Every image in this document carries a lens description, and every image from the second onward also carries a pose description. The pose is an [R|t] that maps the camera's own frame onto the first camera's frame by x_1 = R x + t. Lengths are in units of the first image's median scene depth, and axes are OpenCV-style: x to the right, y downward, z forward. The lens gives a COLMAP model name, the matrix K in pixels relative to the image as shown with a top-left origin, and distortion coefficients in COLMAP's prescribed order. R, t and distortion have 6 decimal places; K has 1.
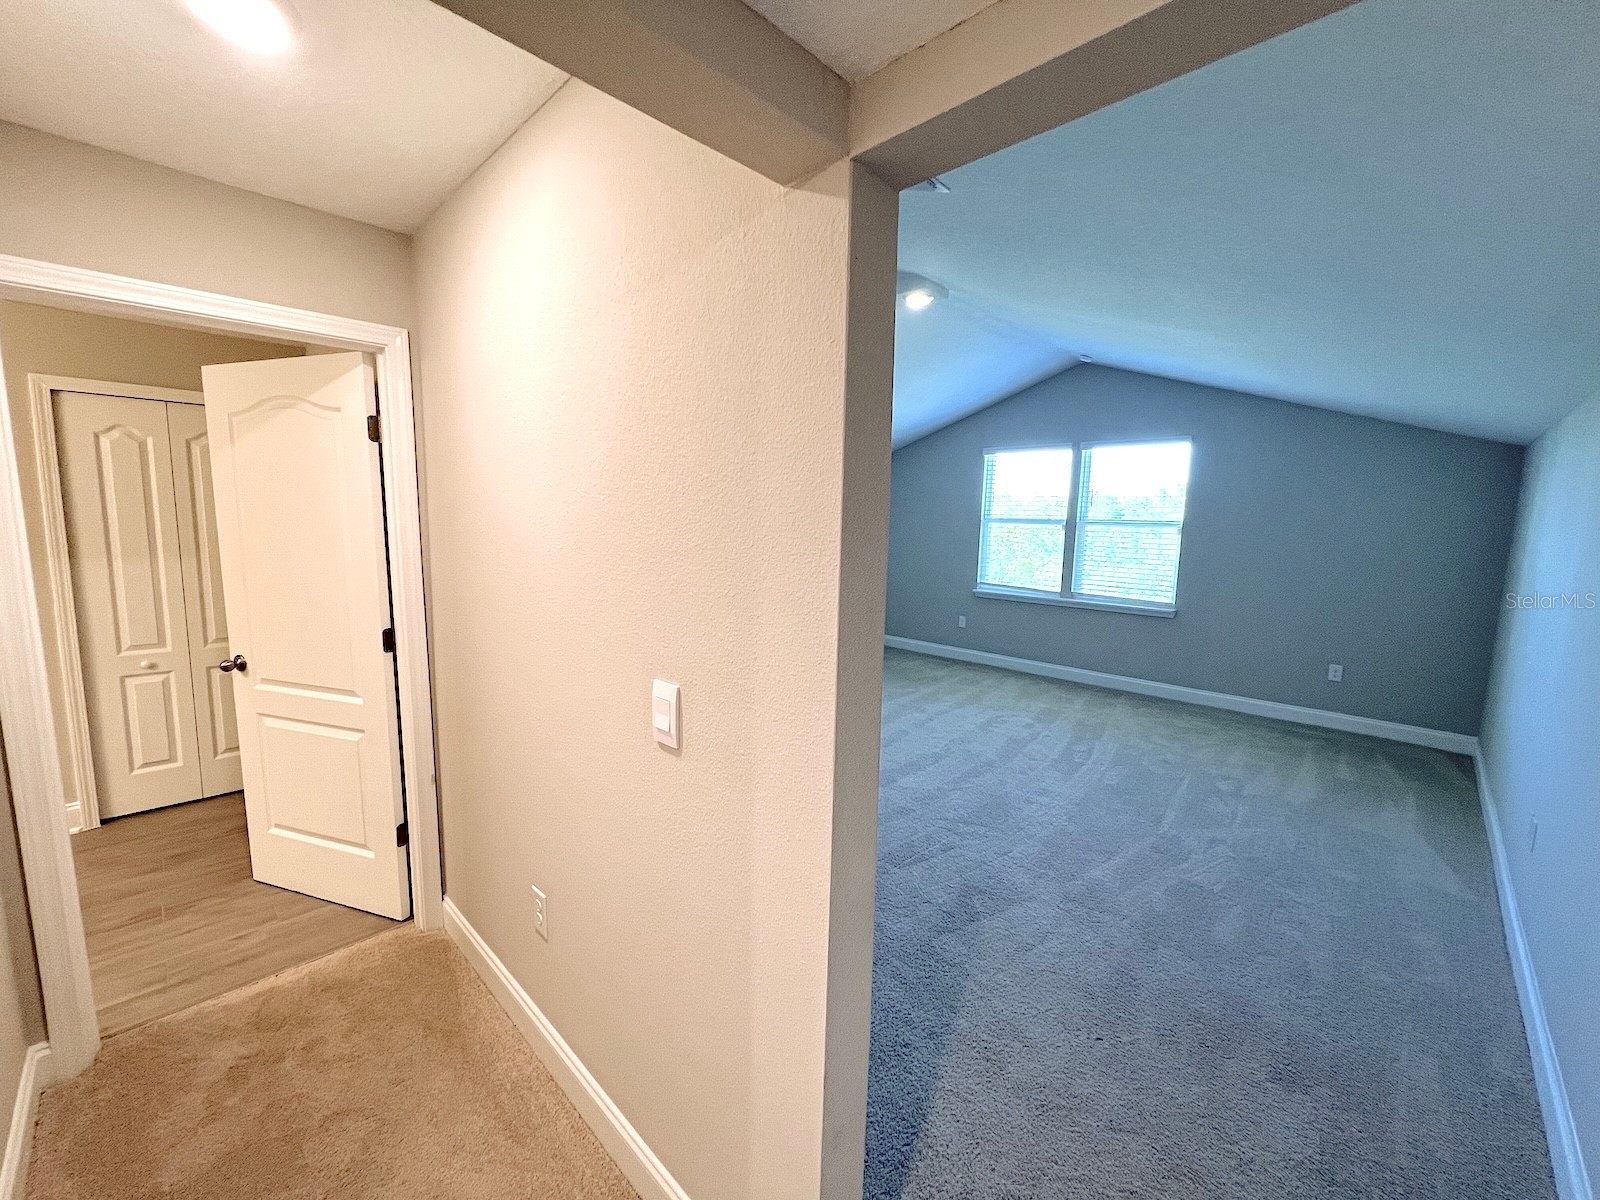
lens RADIAL K [[644.2, 0, 798.6], [0, 644.2, 600.7], [0, 0, 1]] dist [-0.003374, 0.000345]
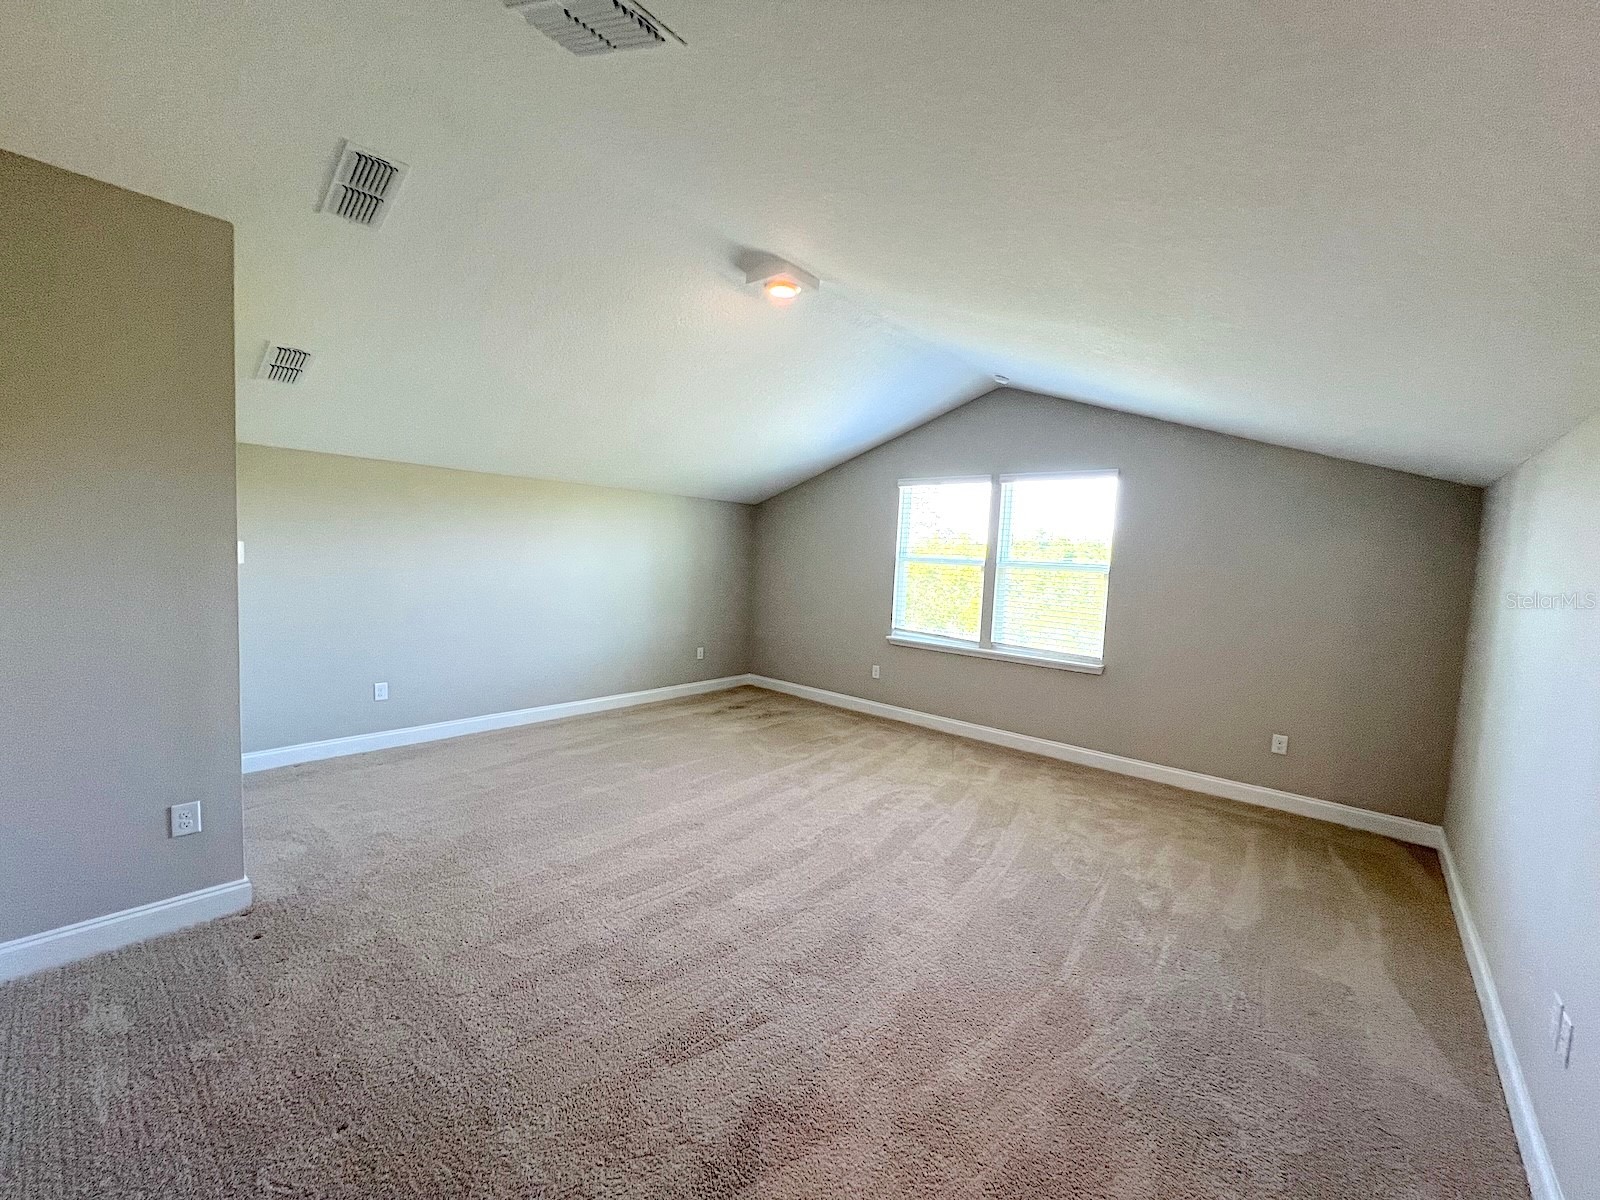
lens RADIAL K [[644.2, 0, 800.1], [0, 644.2, 598.8], [0, 0, 1]] dist [-0.003374, 0.000345]
pose [[0.998170, 0.020812, 0.056770, 0.156685], [-0.017598, 0.998245, -0.056539, -0.025703], [-0.057847, 0.055437, 0.996785, 0.186182]]
